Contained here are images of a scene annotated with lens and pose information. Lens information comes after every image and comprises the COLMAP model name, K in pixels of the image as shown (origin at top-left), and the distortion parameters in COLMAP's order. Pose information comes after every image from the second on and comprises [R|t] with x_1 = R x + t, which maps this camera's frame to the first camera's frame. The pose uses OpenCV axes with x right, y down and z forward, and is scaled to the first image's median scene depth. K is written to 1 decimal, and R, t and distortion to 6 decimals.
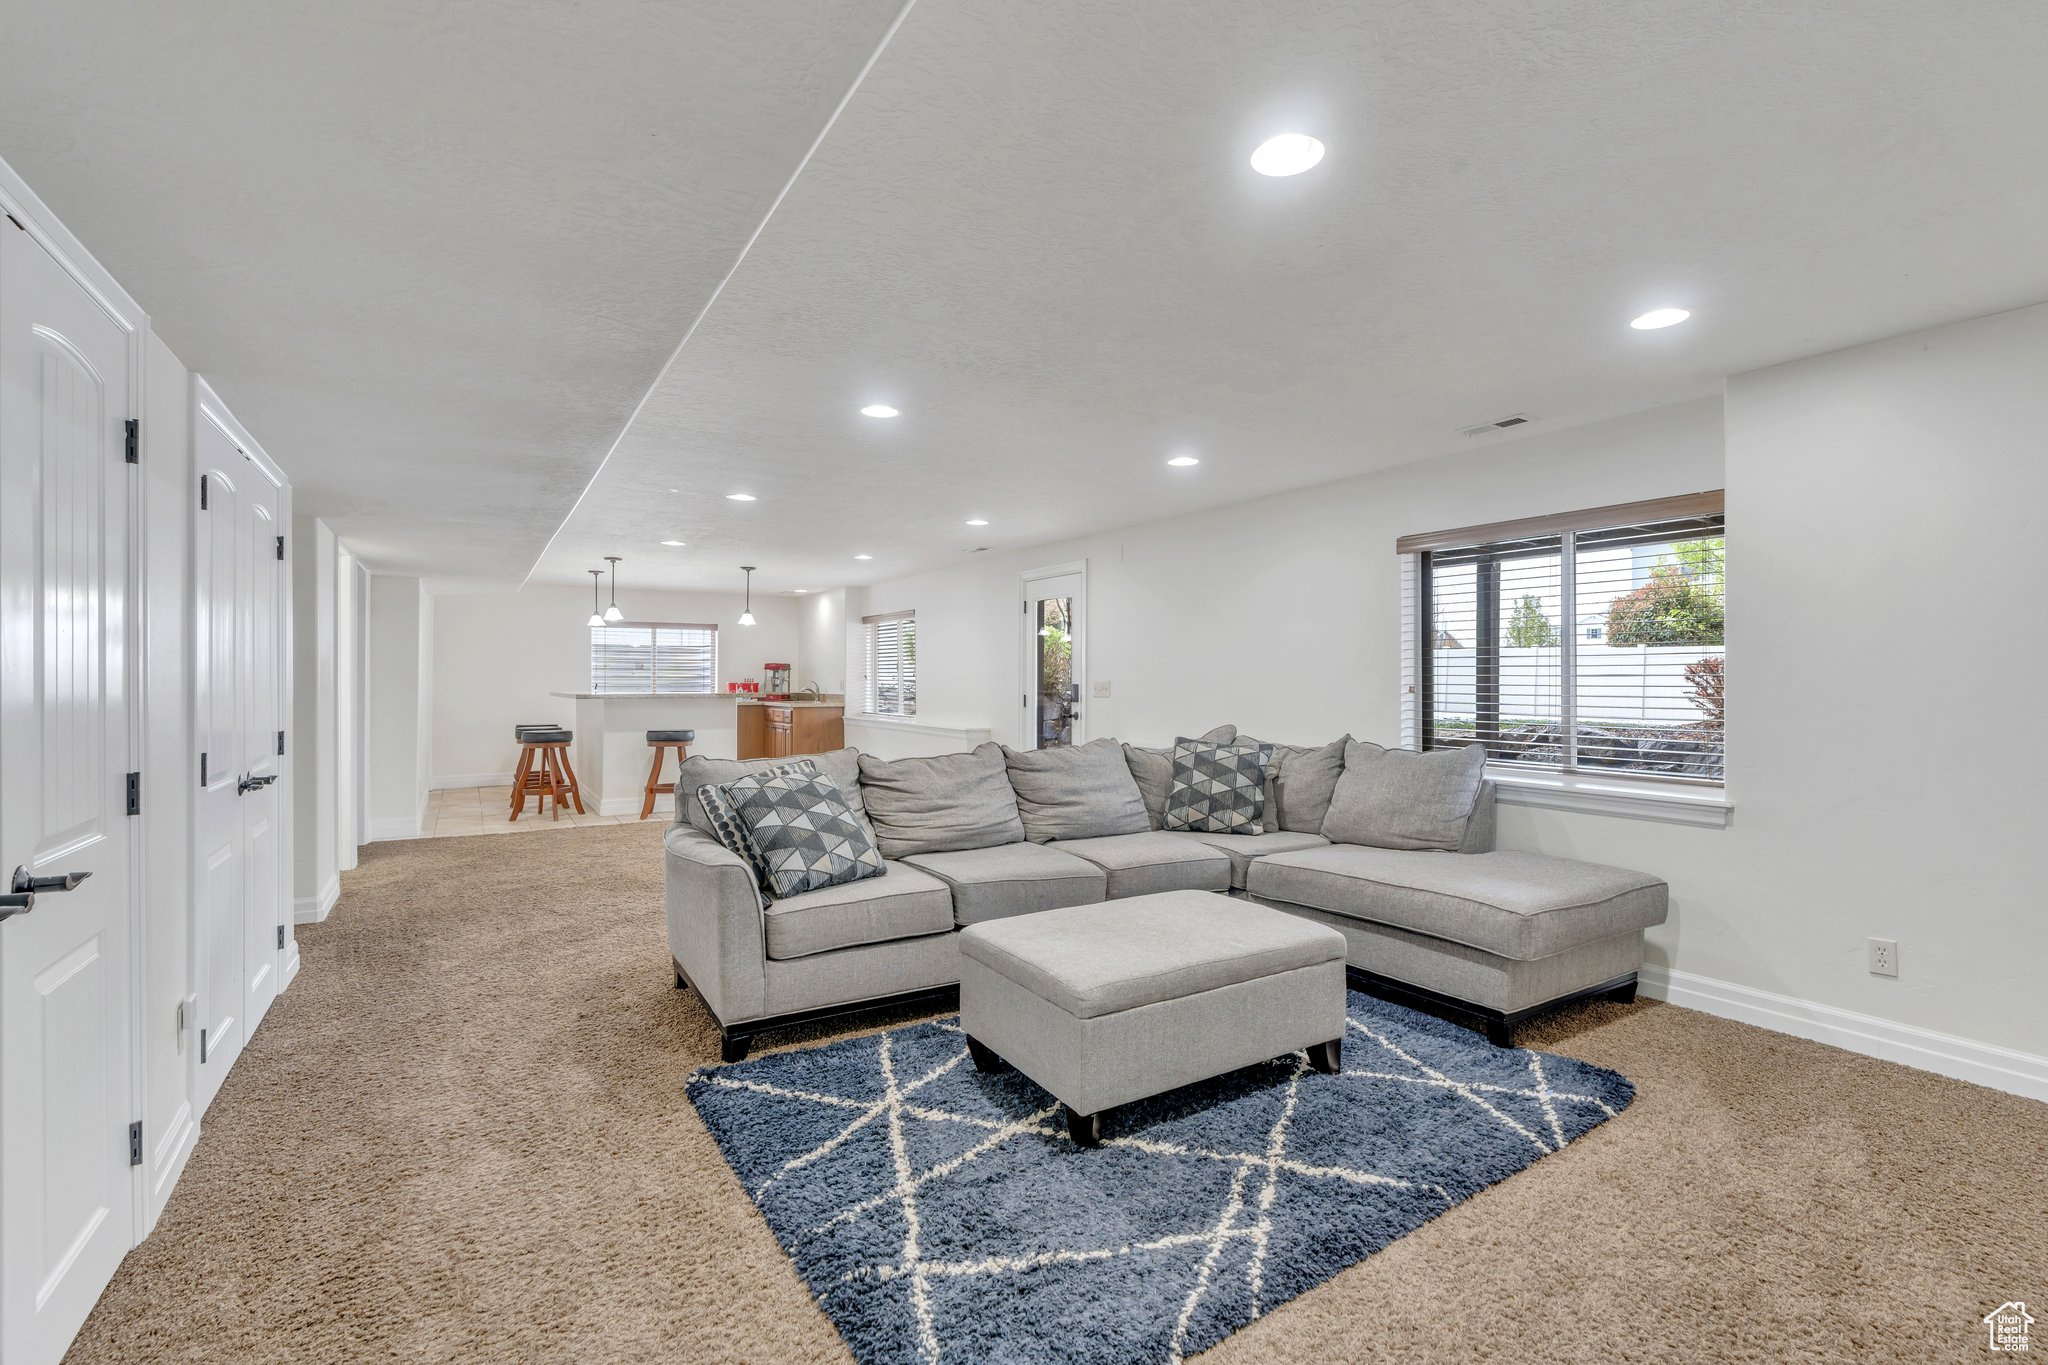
lens RADIAL K [[925.3, 0, 1024.0], [0, 925.3, 682.5], [0, 0, 1]] dist [-0.001177, 0.000327]
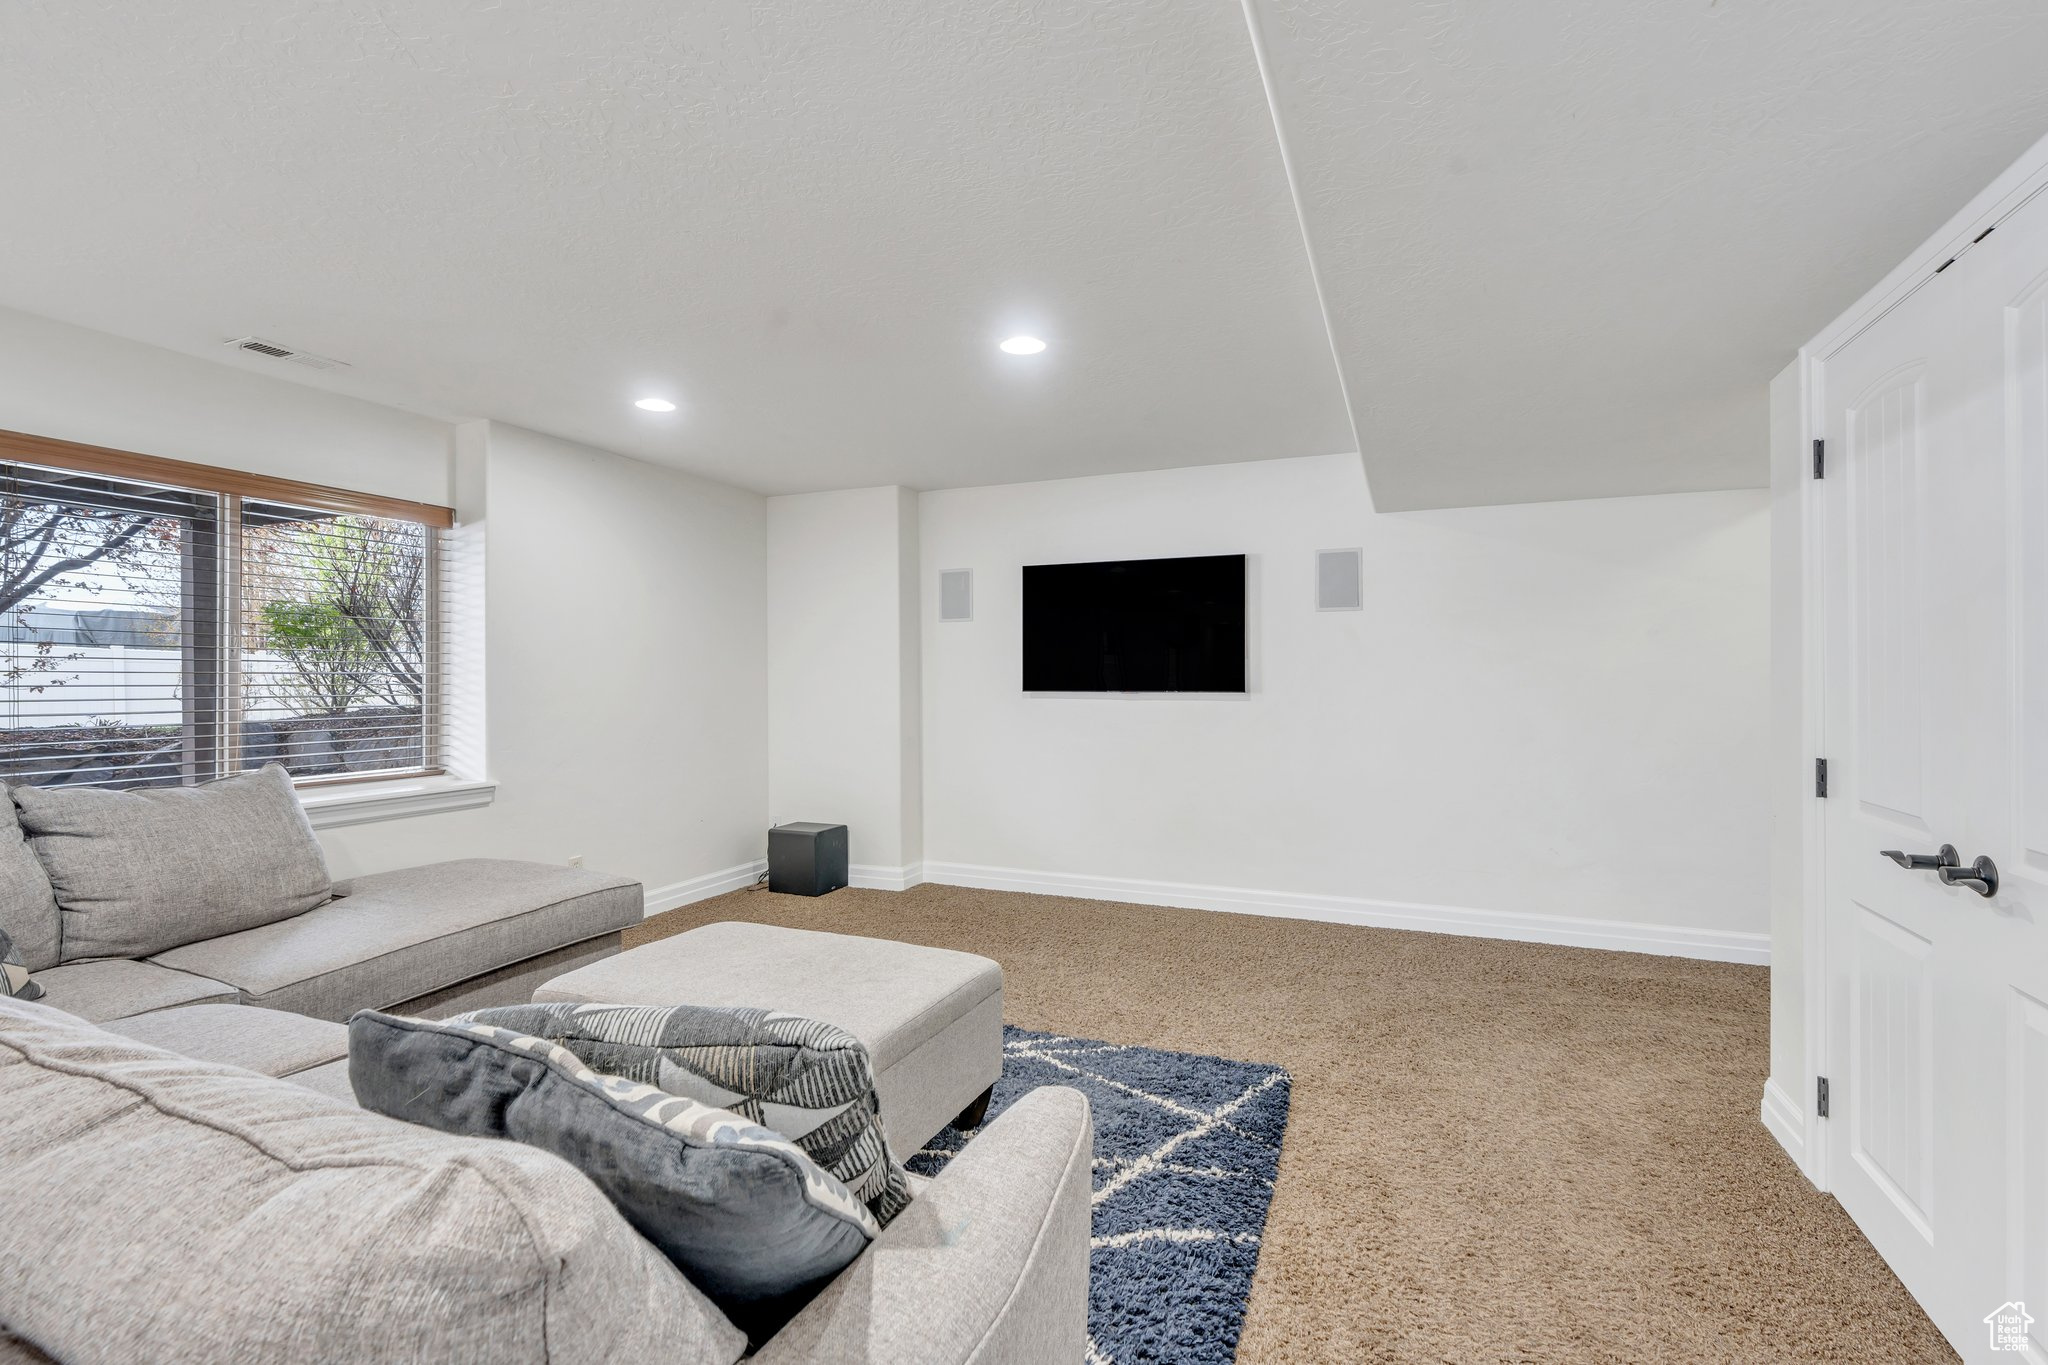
lens RADIAL K [[925.3, 0, 1024.0], [0, 925.3, 682.5], [0, 0, 1]] dist [-0.001177, 0.000327]
pose [[-0.580600, -0.000520, 0.814189, -1.925229], [0.002042, 0.999996, 0.002095, 0.002147], [-0.814186, 0.002879, -0.580597, 3.675672]]
